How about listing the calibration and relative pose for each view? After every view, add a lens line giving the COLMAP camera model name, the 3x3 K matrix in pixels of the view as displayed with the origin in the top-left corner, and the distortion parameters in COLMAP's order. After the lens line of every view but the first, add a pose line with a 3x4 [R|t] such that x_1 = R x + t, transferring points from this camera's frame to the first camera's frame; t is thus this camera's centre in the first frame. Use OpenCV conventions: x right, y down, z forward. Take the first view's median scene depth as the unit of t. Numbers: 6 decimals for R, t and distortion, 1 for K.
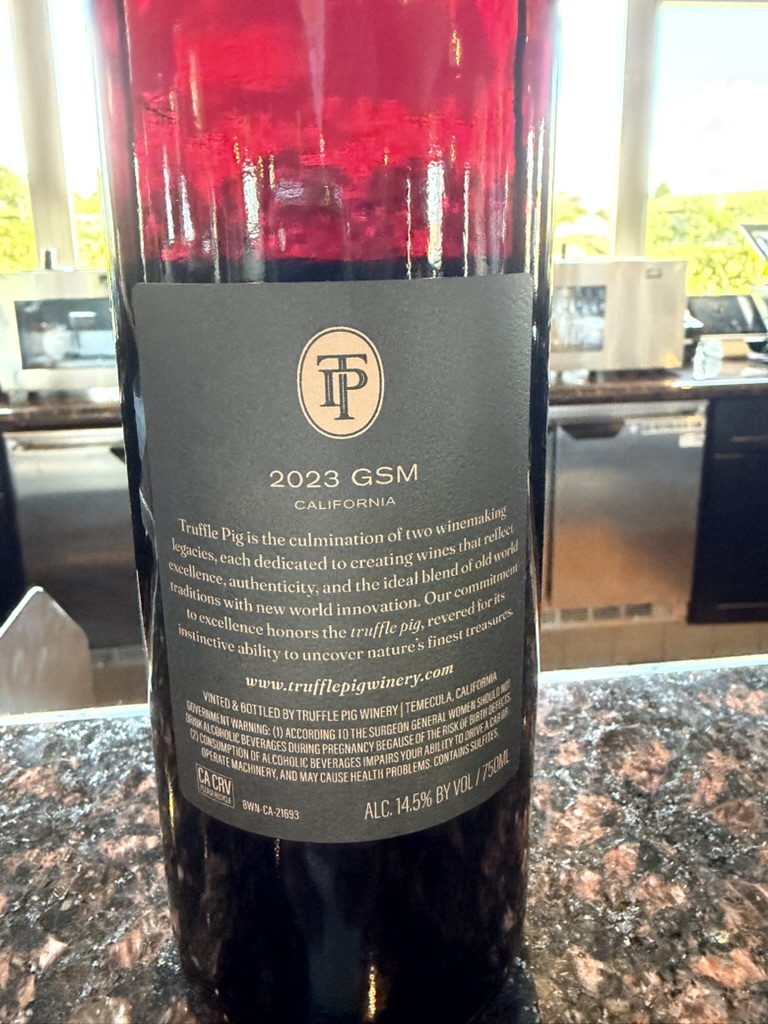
lens RADIAL K [[709.1, 0, 388.1], [0, 709.1, 512.7], [0, 0, 1]] dist [0.032995, -0.017341]
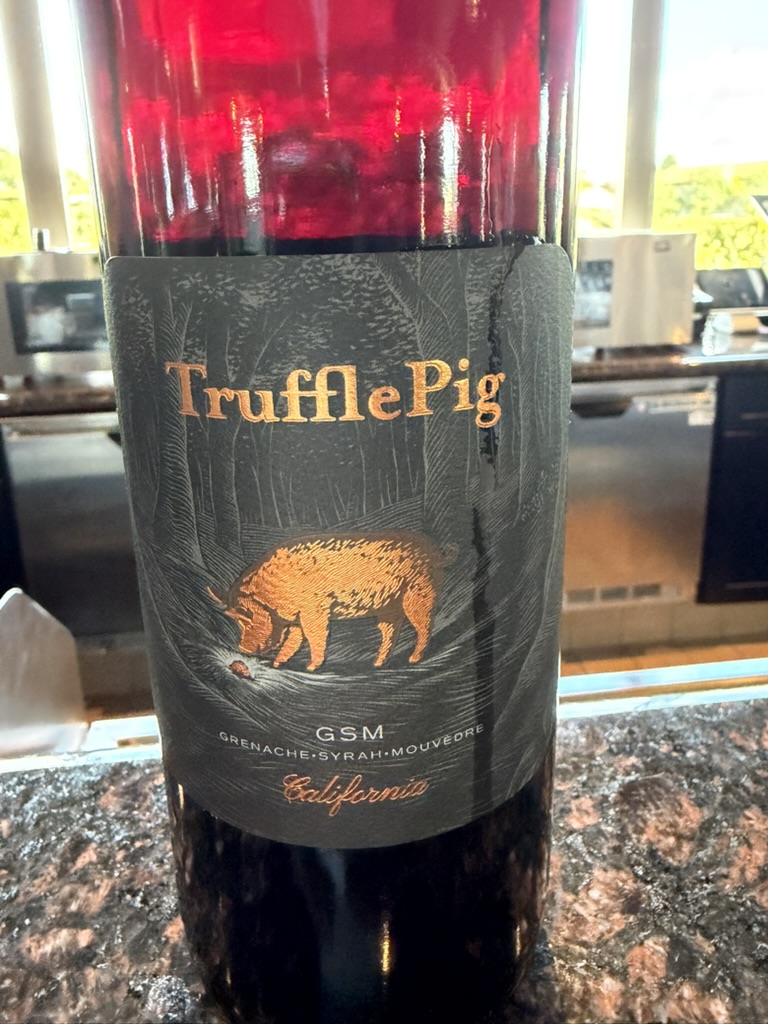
lens RADIAL K [[709.1, 0, 385.6], [0, 709.1, 503.9], [0, 0, 1]] dist [0.032995, -0.017341]
pose [[0.999893, -0.009159, -0.011448, 0.026141], [0.009361, 0.999800, 0.017673, -0.042465], [0.011283, -0.017778, 0.999778, 0.123394]]
